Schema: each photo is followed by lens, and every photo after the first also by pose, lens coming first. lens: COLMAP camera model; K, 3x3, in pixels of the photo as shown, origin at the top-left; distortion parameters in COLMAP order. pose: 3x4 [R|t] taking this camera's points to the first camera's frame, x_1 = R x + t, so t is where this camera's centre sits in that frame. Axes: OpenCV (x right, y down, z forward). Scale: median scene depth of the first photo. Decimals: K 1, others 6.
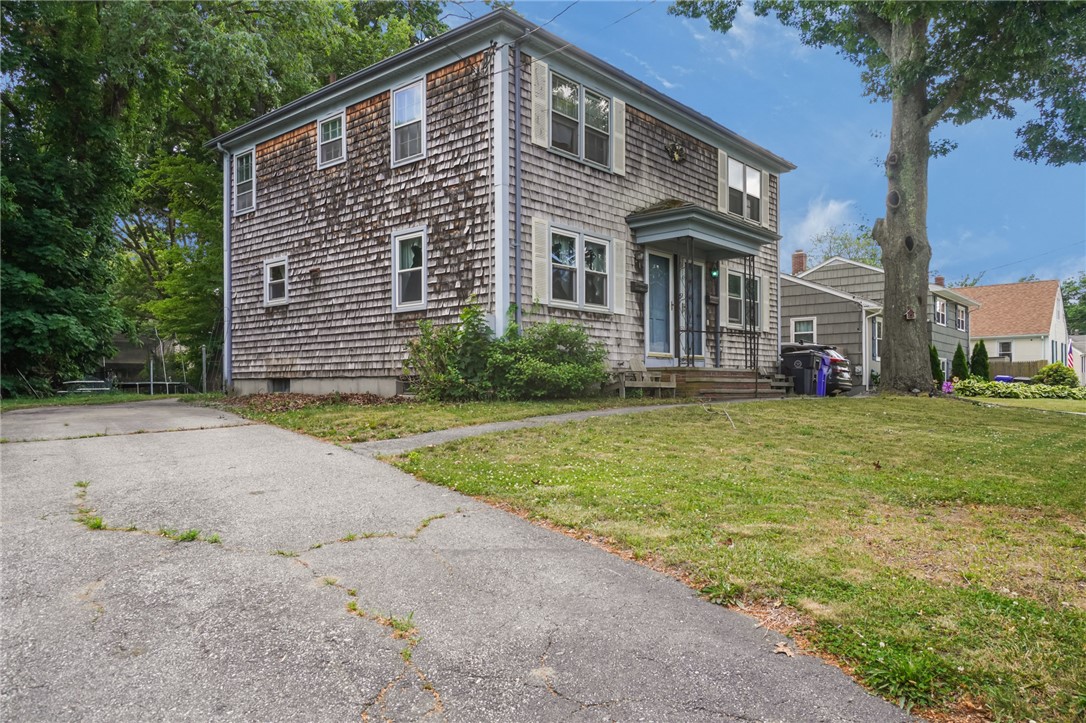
lens RADIAL K [[747.7, 0, 546.1], [0, 747.7, 384.8], [0, 0, 1]] dist [0.024897, 0.003960]
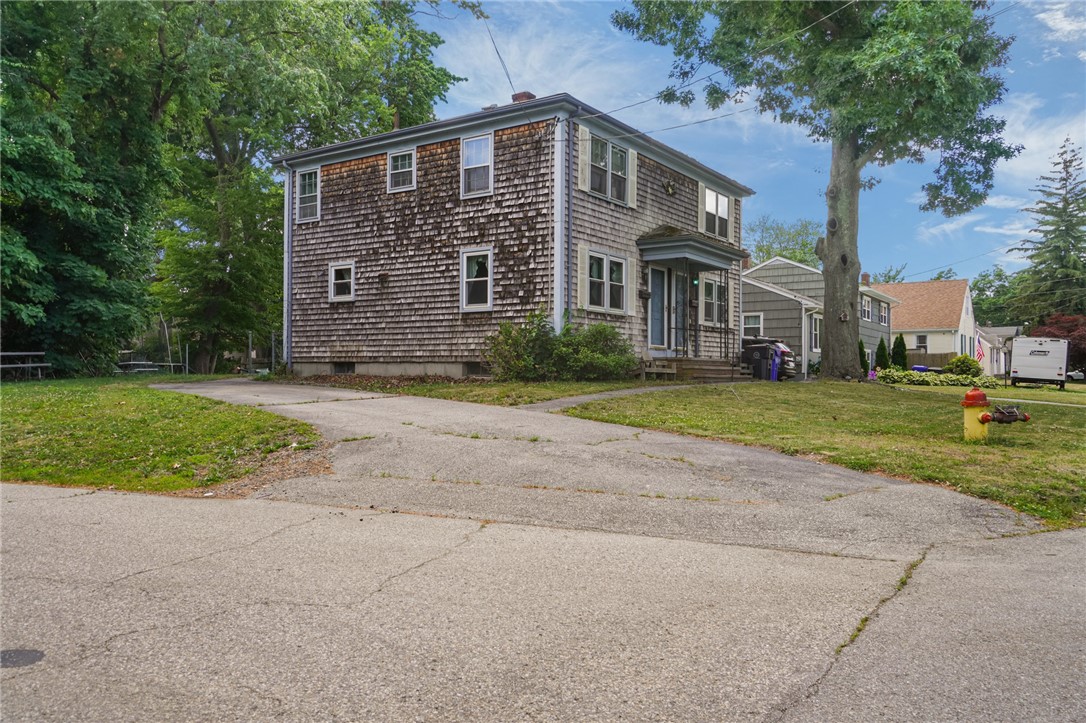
lens RADIAL K [[812.7, 0, 544.6], [0, 812.7, 366.7], [0, 0, 1]] dist [0.049361, -0.002126]
pose [[0.993864, 0.010622, 0.110096, -0.199342], [-0.010186, 0.999938, -0.004520, 0.001460], [-0.110137, 0.003371, 0.993911, -0.369641]]
